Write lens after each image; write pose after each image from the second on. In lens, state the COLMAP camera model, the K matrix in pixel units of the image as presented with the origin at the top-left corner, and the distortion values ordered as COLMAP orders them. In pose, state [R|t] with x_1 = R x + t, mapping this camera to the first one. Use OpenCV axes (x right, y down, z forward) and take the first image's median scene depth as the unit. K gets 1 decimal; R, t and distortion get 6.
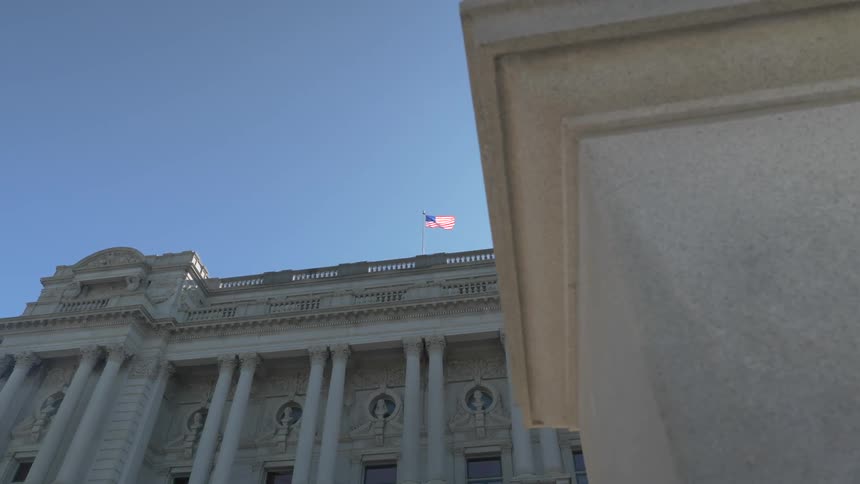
lens RADIAL K [[560.8, 0, 430.0], [0, 560.8, 242.0], [0, 0, 1]] dist [-0.037885, 0.001693]
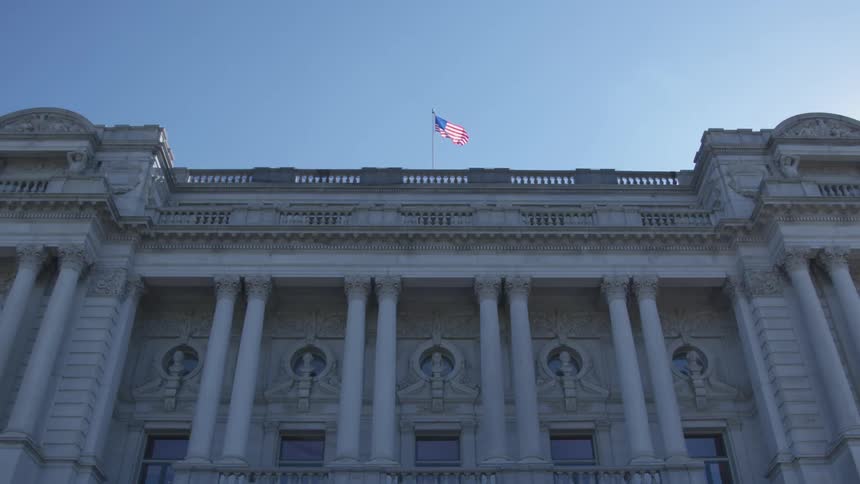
lens RADIAL K [[747.5, 0, 430.0], [0, 747.5, 242.0], [0, 0, 1]] dist [-0.068954, 0.002172]
pose [[0.985689, 0.101400, 0.134667, -0.221436], [-0.116088, 0.987555, 0.106108, 0.024931], [-0.122231, -0.120223, 0.985193, 0.022886]]
